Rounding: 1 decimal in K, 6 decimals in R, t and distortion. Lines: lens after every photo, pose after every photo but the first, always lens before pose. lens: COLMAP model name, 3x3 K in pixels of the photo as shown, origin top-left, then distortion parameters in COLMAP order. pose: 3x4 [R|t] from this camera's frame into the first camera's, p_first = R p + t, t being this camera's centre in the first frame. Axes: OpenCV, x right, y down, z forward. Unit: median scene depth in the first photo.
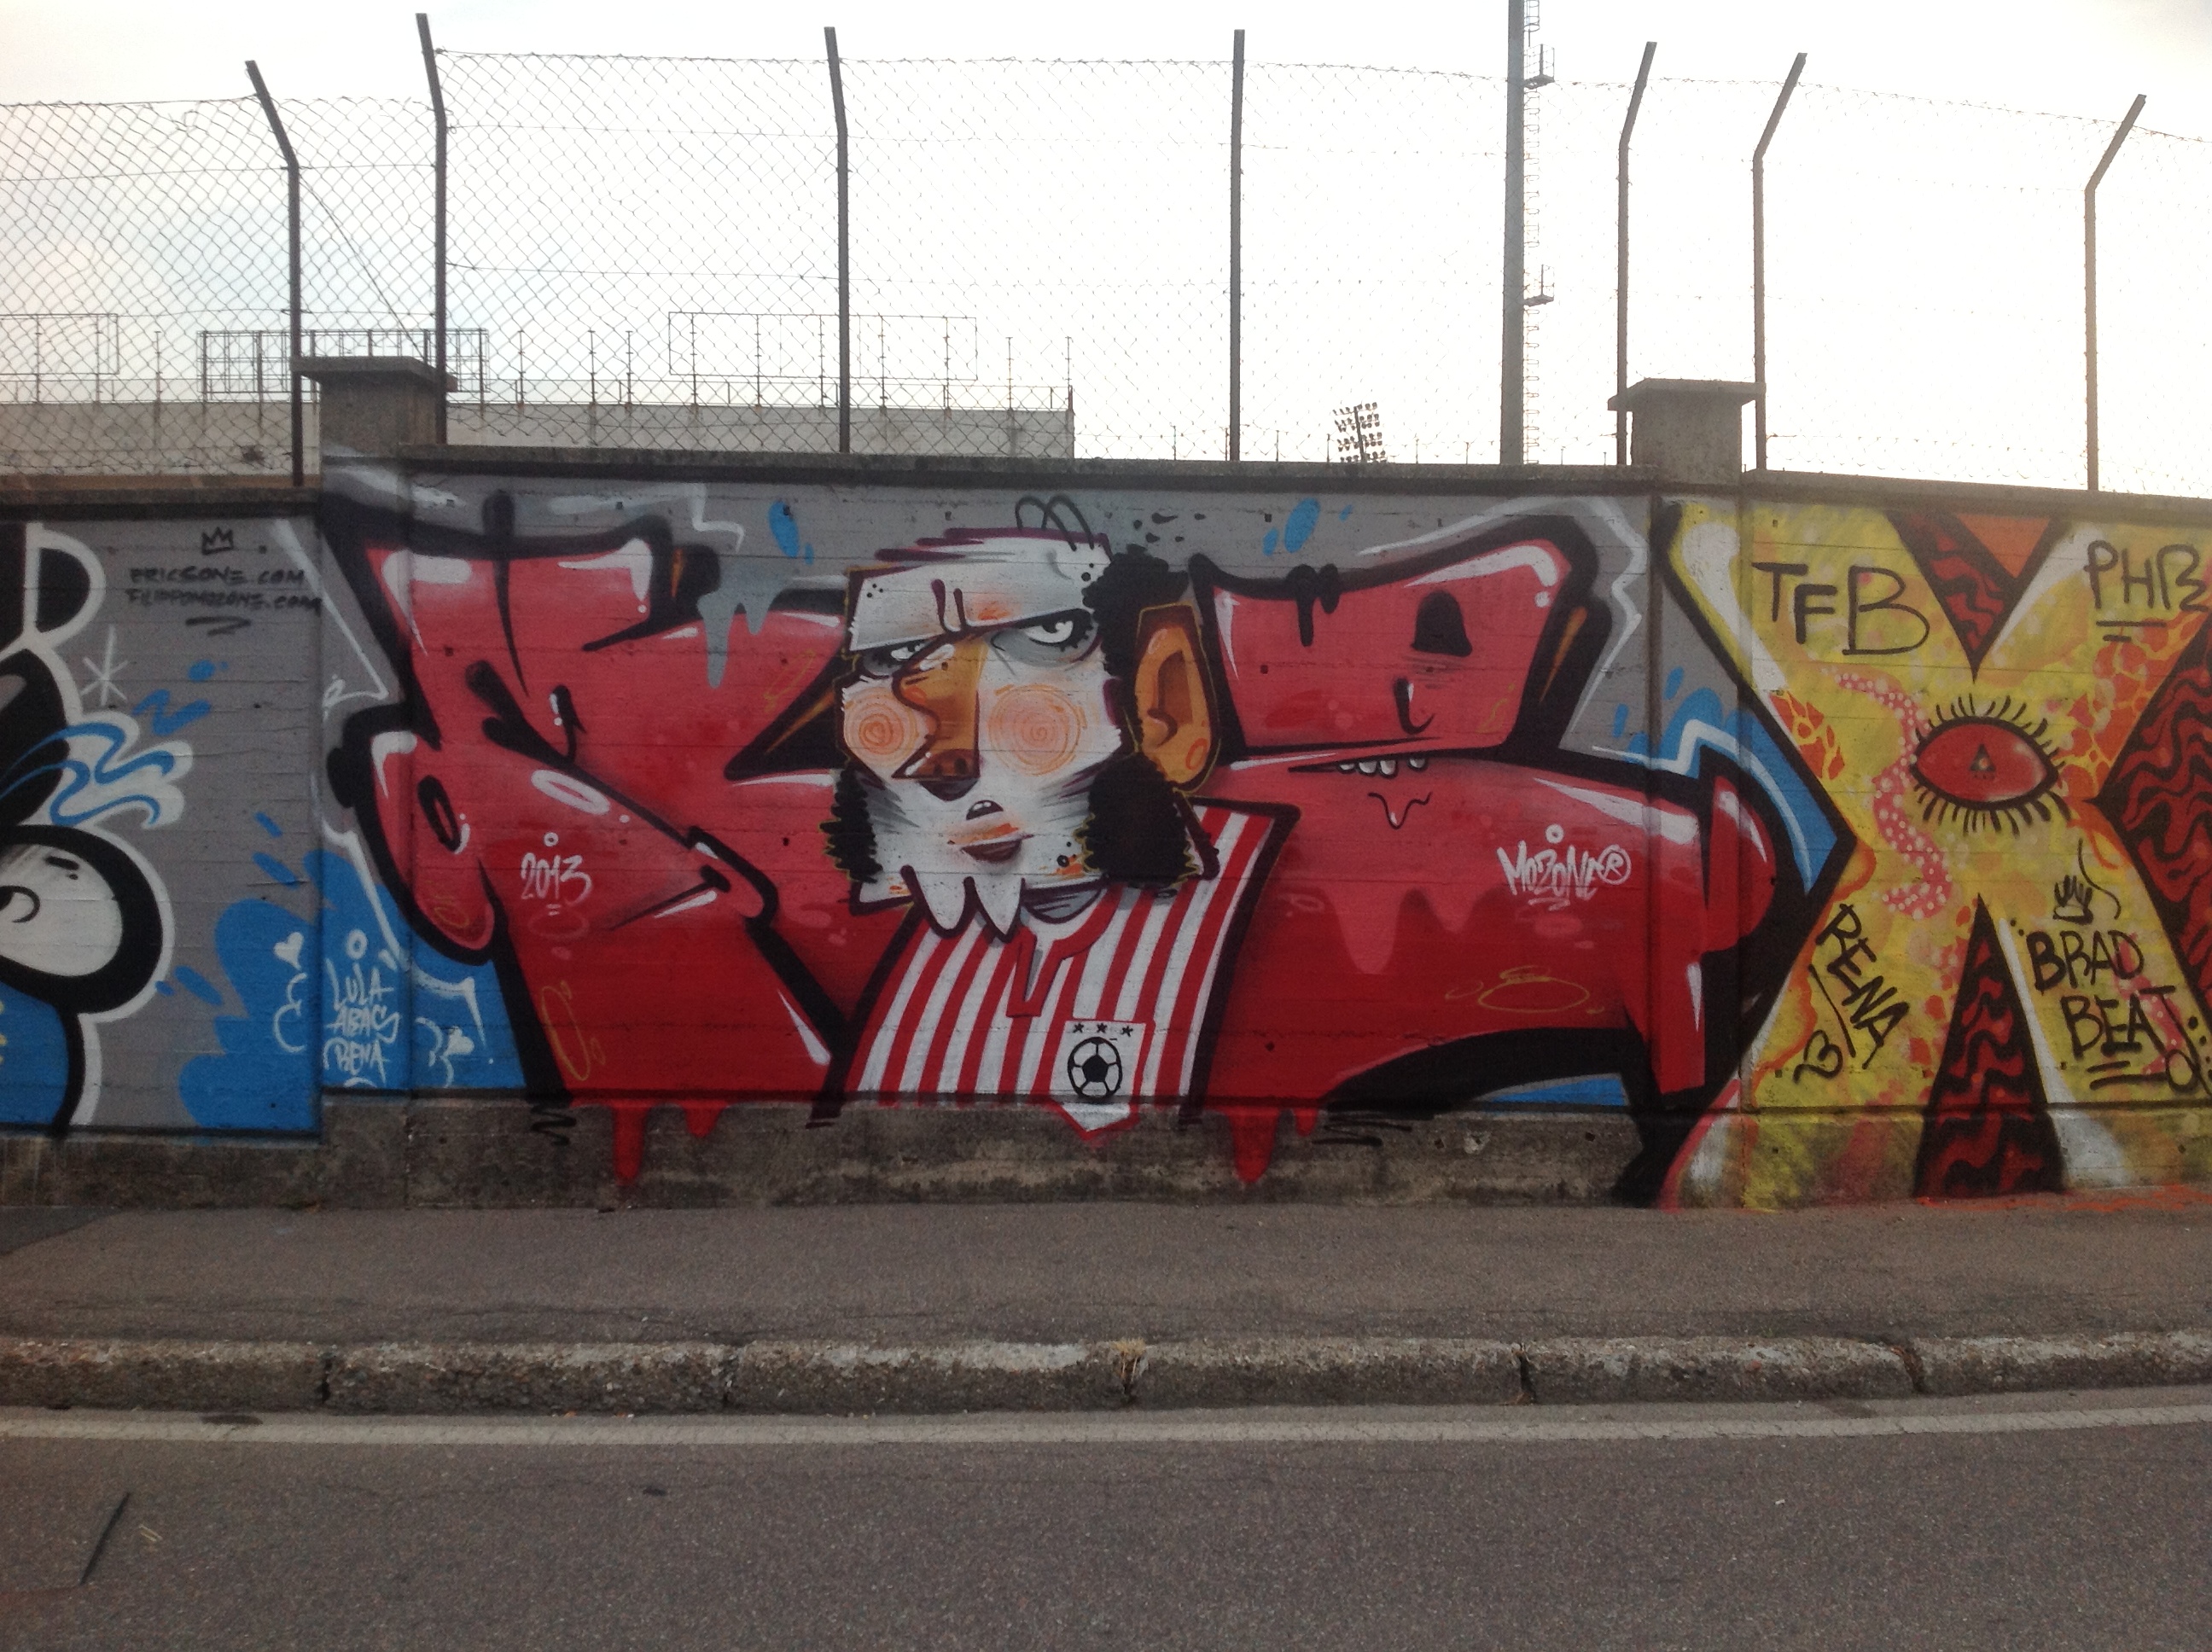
lens RADIAL K [[2107.1, 0, 1084.4], [0, 2107.1, 816.8], [0, 0, 1]] dist [0.053249, 0.000000]
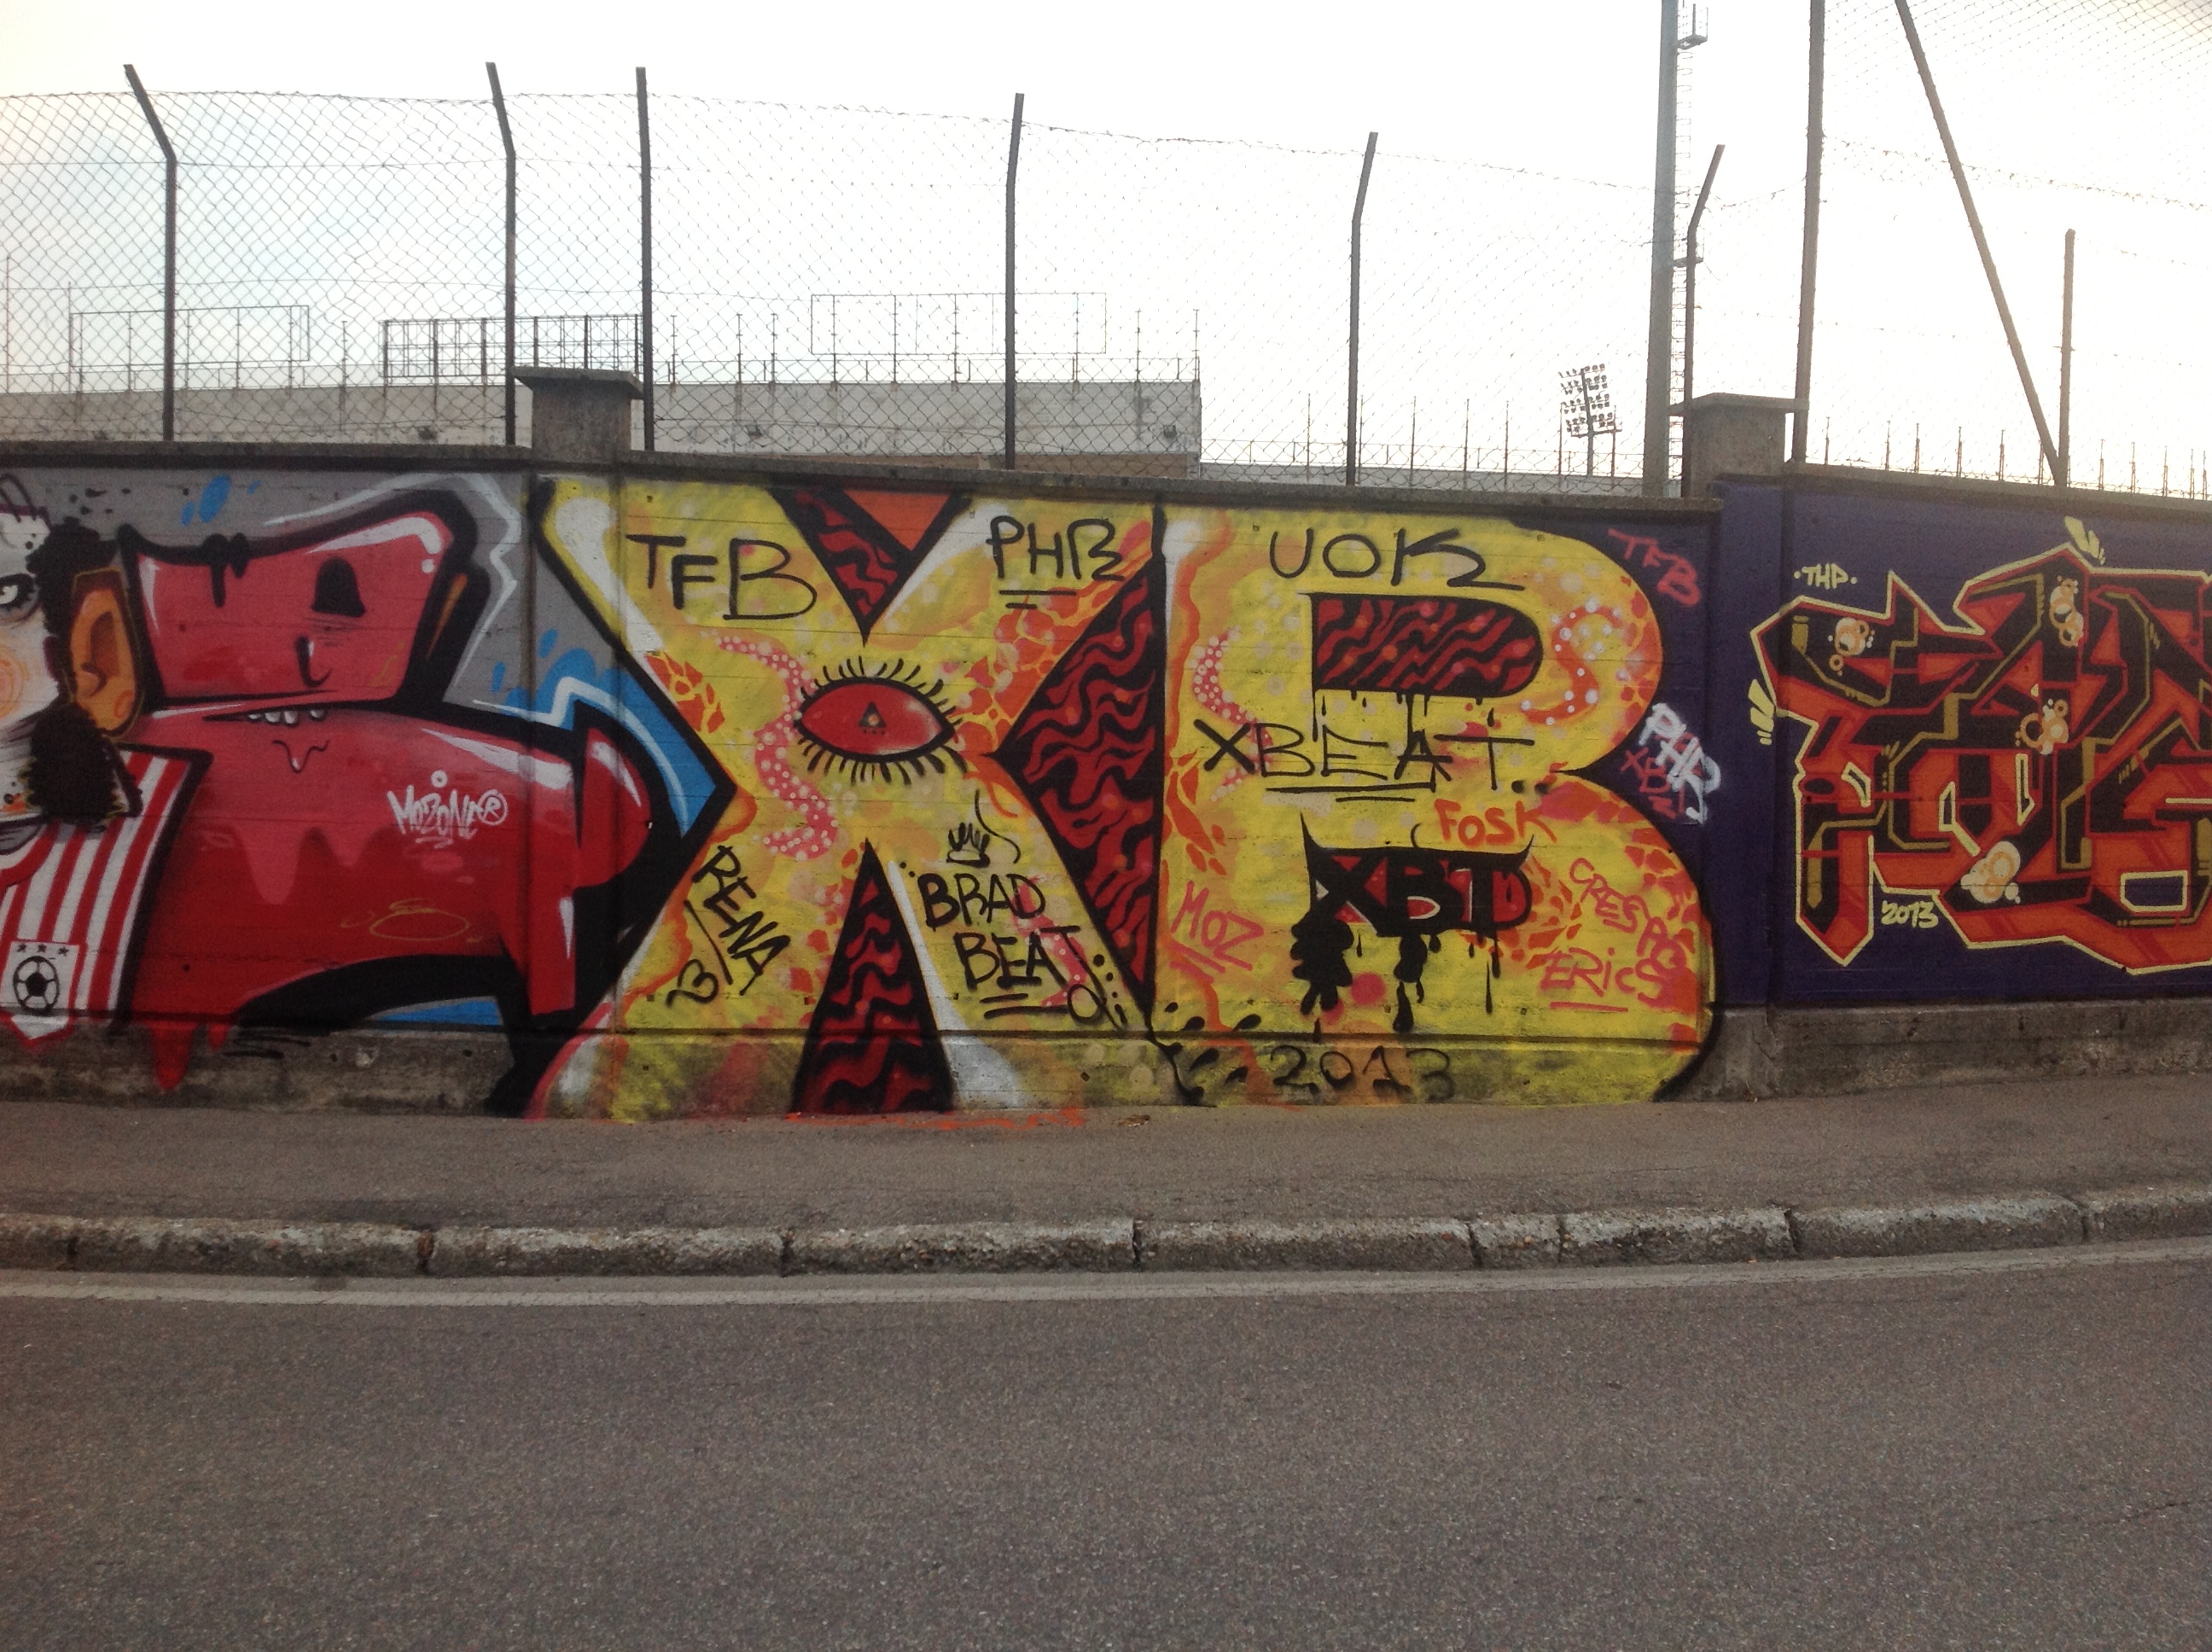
lens RADIAL K [[2107.1, 0, 1087.4], [0, 2107.1, 826.3], [0, 0, 1]] dist [0.053249, 0.000000]
pose [[0.993863, 0.010670, -0.110102, 0.681491], [-0.008734, 0.999799, 0.018054, 0.009782], [0.110273, -0.016981, 0.993756, -0.067645]]
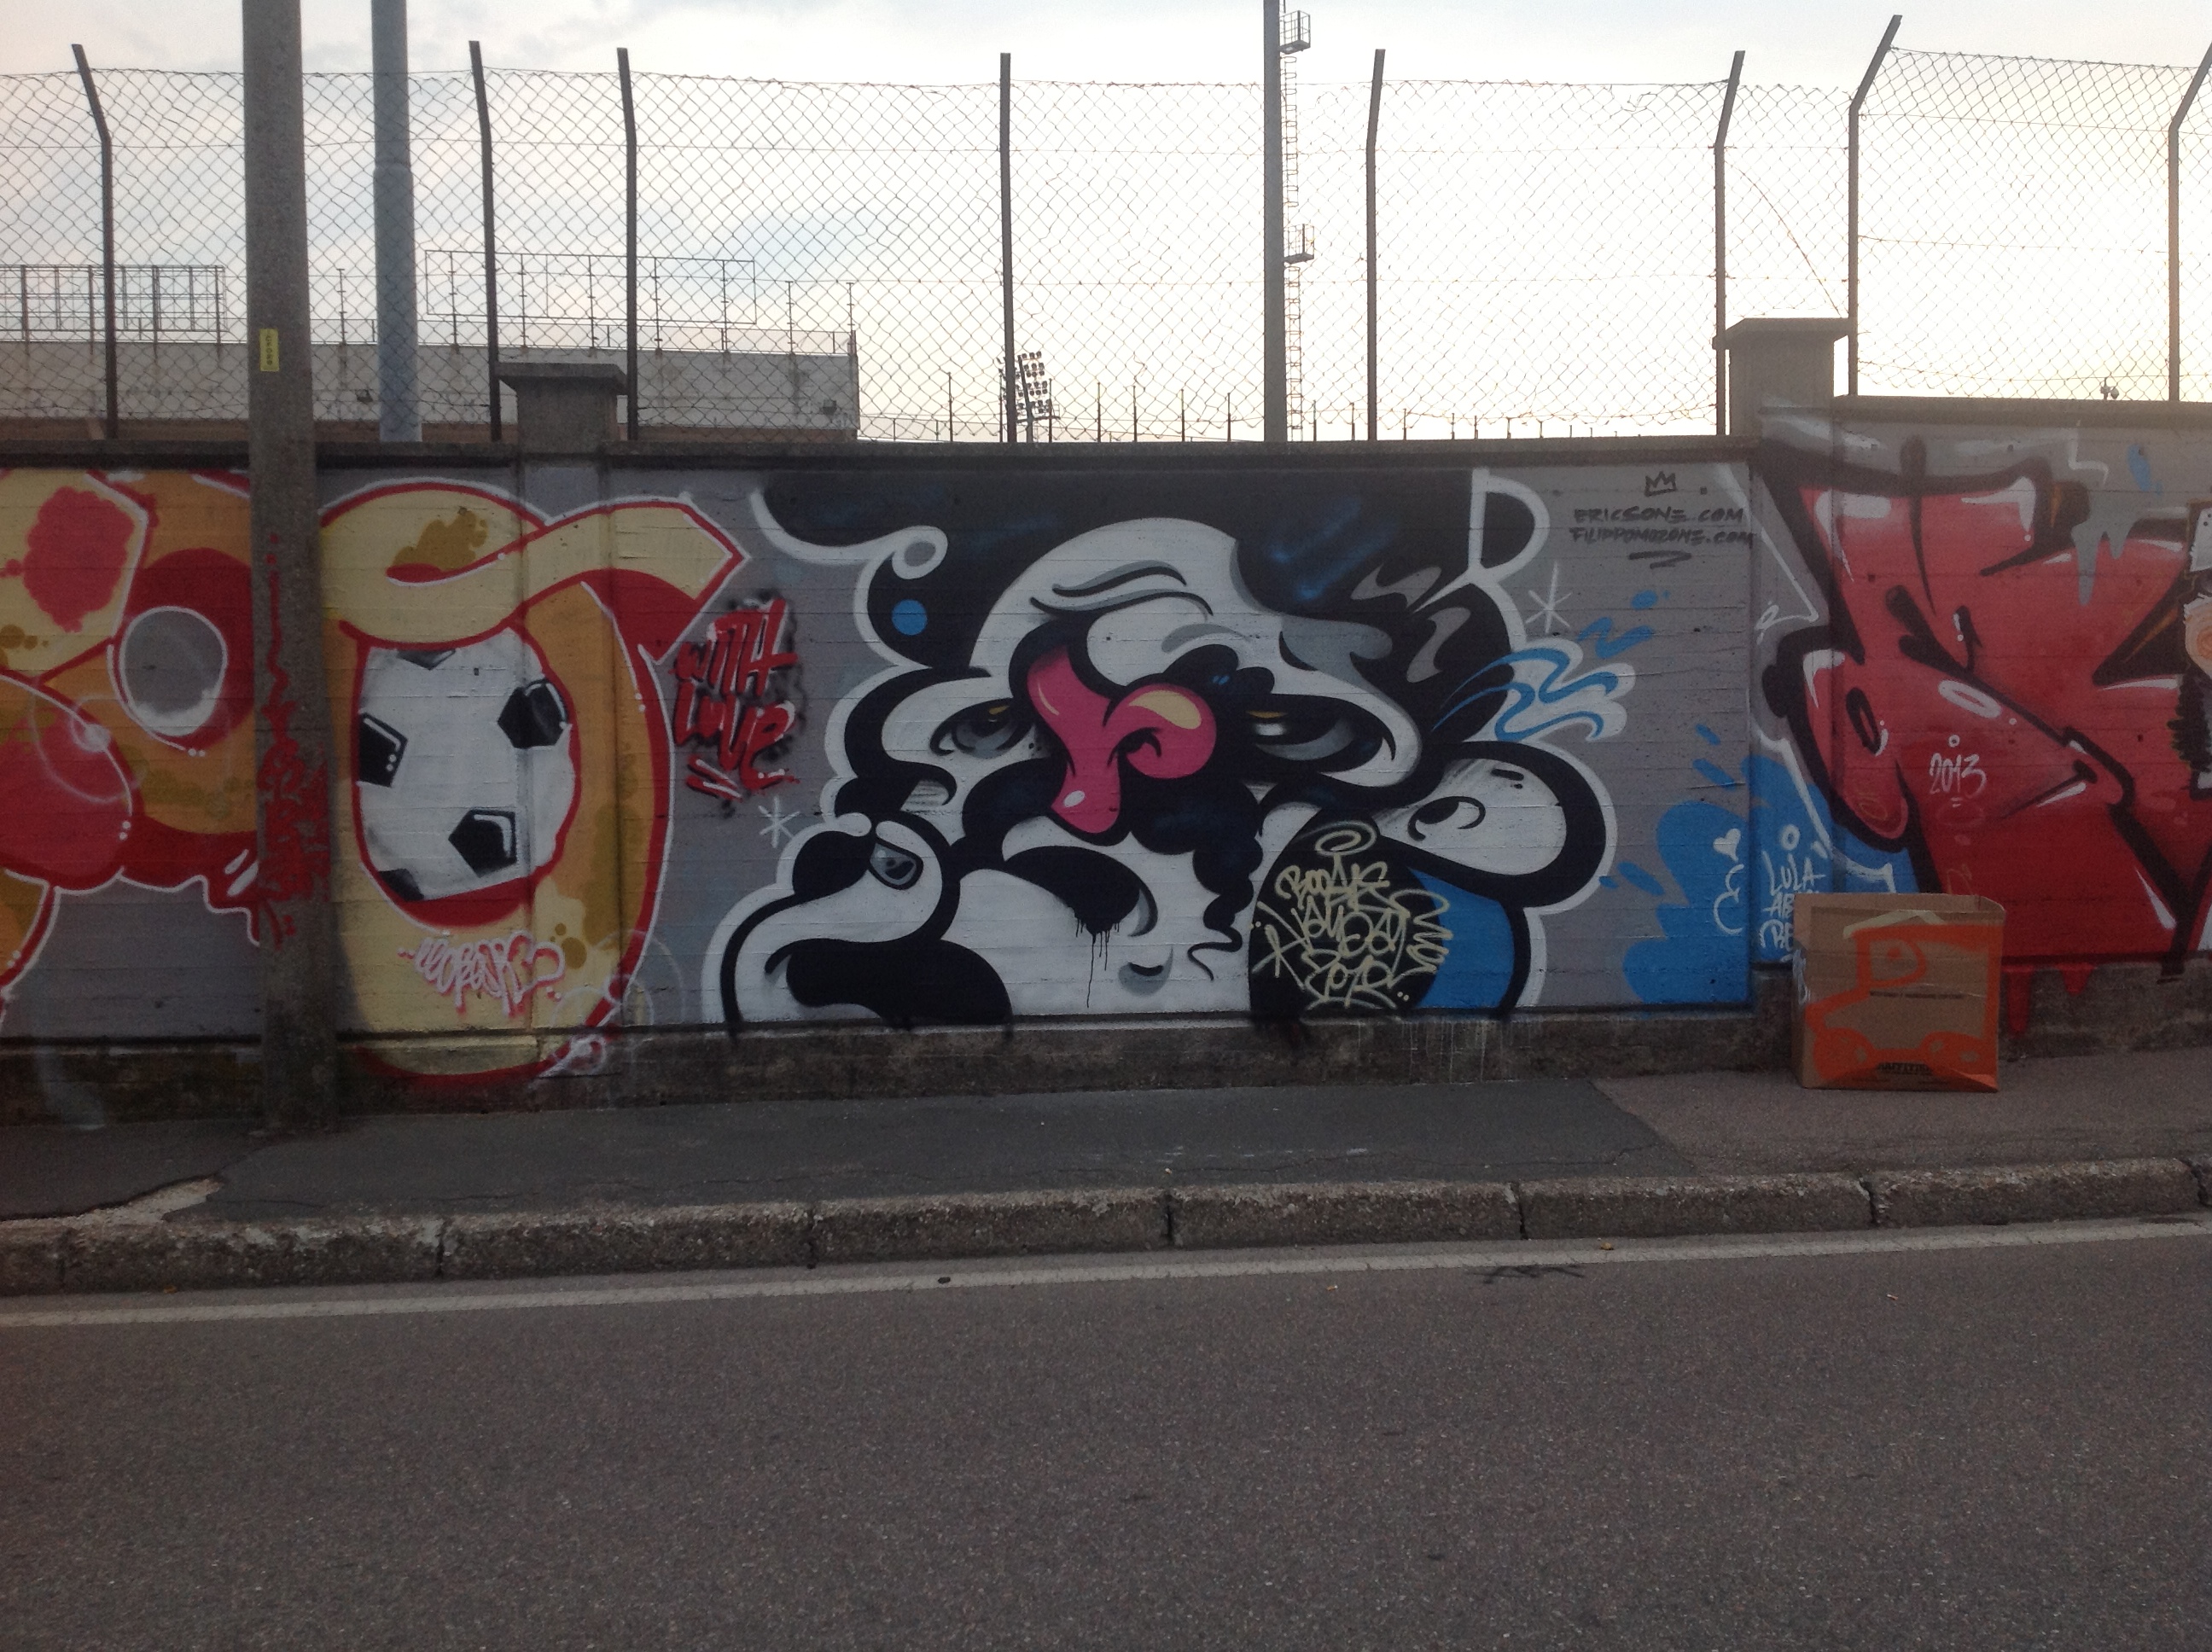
lens RADIAL K [[2107.1, 0, 1094.2], [0, 2107.1, 812.1], [0, 0, 1]] dist [0.053249, 0.000000]
pose [[0.984677, -0.030857, 0.171634, -0.884758], [0.027061, 0.999336, 0.024414, 0.008331], [-0.172273, -0.019395, 0.984858, -0.053835]]
